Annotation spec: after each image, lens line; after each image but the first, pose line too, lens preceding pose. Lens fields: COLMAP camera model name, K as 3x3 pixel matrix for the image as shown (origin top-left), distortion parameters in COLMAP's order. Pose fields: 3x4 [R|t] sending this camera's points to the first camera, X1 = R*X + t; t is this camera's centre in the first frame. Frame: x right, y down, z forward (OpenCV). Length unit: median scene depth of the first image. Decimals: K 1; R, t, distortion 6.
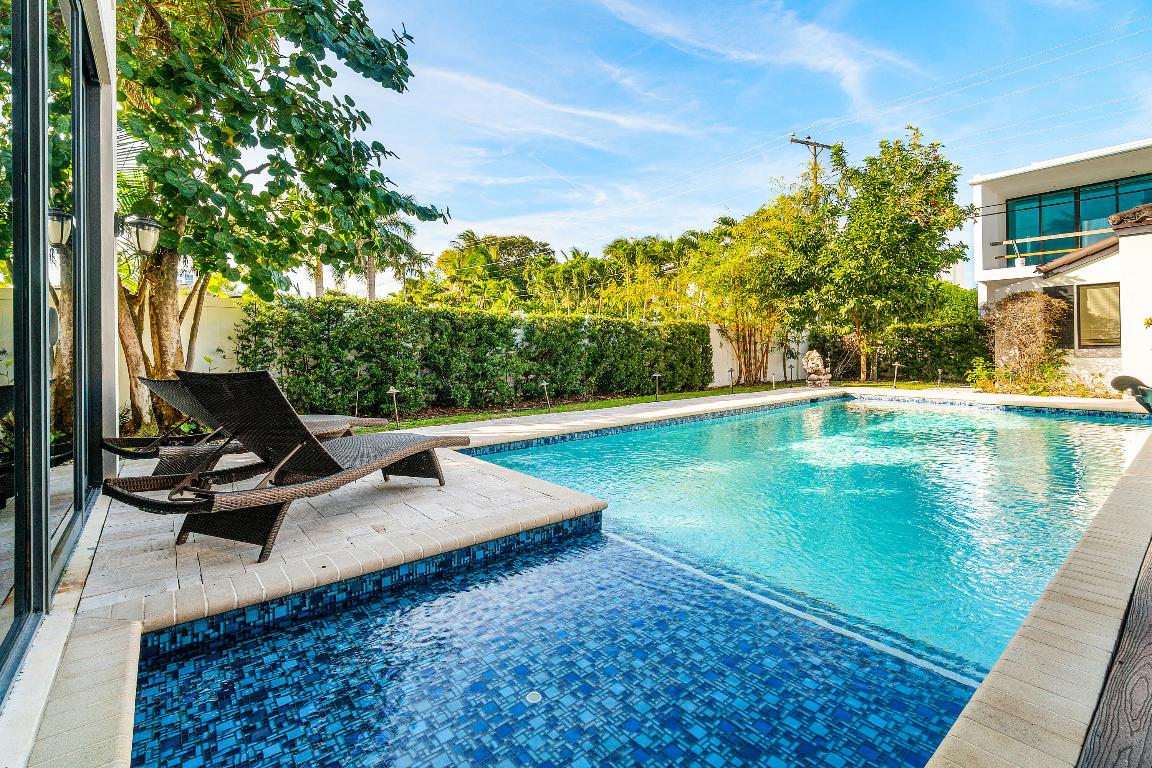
lens RADIAL K [[519.5, 0, 576.9], [0, 519.5, 355.2], [0, 0, 1]] dist [-0.010857, -0.000138]
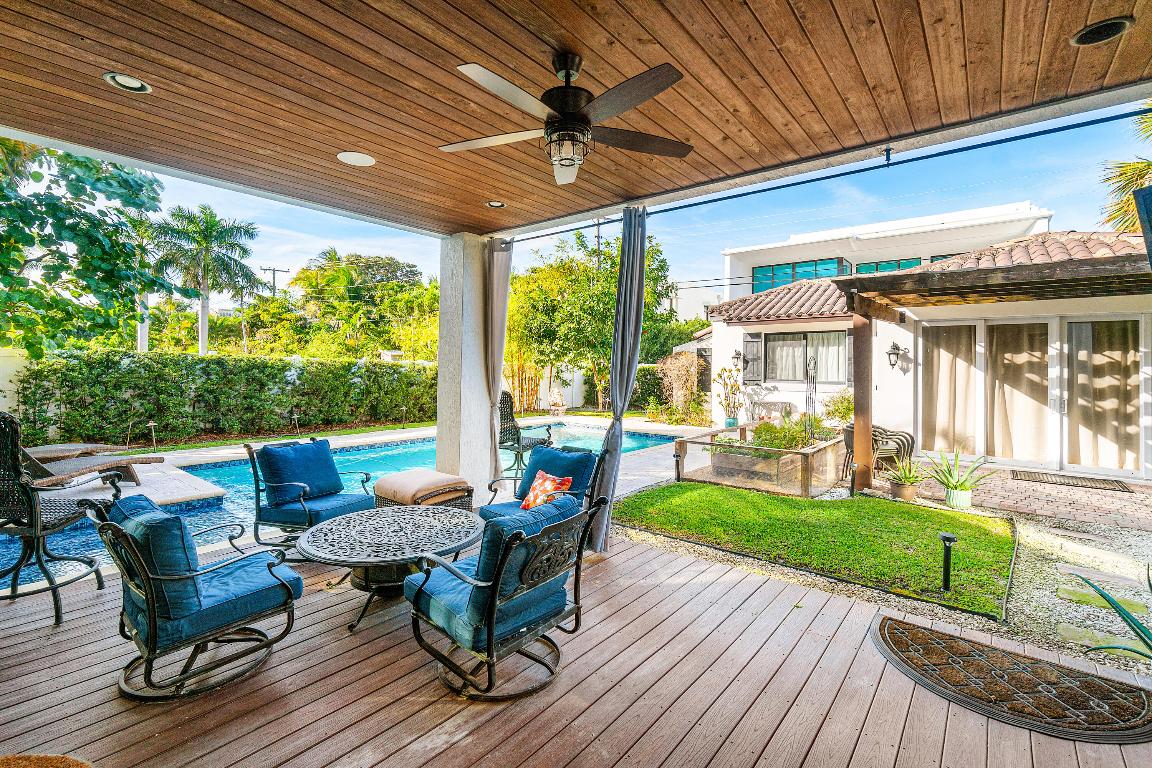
lens RADIAL K [[518.4, 0, 576.2], [0, 518.4, 363.2], [0, 0, 1]] dist [-0.003777, -0.000457]
pose [[0.978285, 0.025338, 0.205710, 0.306486], [-0.021857, 0.999577, -0.019177, -0.060230], [-0.206109, 0.014264, 0.978425, -0.380608]]
